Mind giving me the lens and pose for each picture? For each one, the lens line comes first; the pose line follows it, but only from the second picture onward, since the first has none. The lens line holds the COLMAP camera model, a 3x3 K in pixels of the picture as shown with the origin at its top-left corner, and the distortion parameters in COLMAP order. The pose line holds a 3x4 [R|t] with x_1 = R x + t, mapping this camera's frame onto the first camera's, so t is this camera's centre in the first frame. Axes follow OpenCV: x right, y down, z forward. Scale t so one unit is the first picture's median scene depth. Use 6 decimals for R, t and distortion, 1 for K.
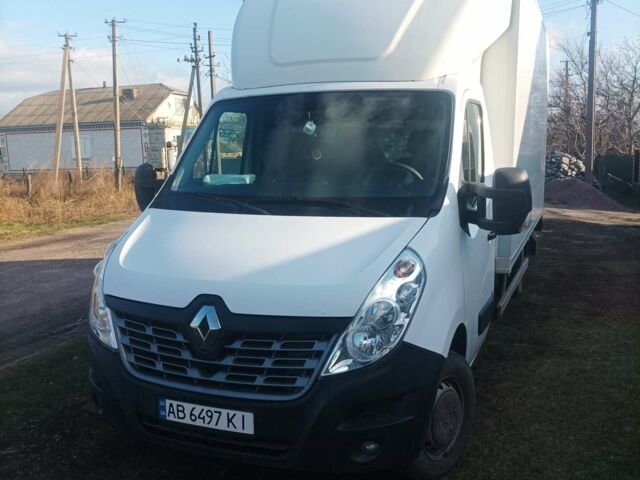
lens RADIAL K [[621.7, 0, 320.0], [0, 621.7, 240.0], [0, 0, 1]] dist [0.052716, -0.012796]
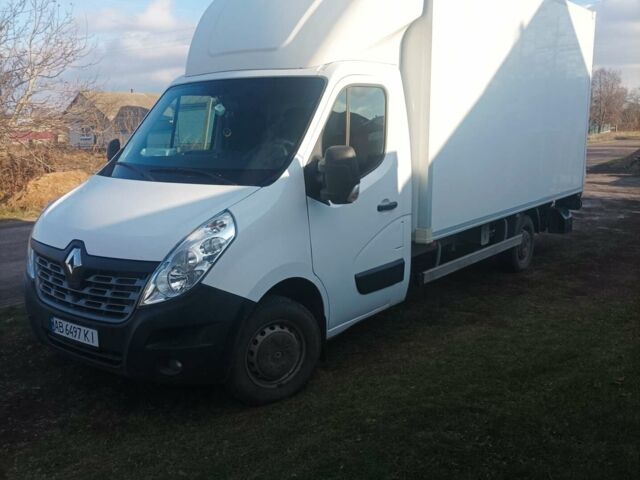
lens RADIAL K [[621.7, 0, 320.0], [0, 621.7, 240.0], [0, 0, 1]] dist [0.052716, -0.012796]
pose [[0.966758, 0.048643, -0.251022, 0.635698], [-0.038727, 0.998268, 0.044294, 0.009904], [0.252741, -0.033101, 0.966968, -0.142123]]
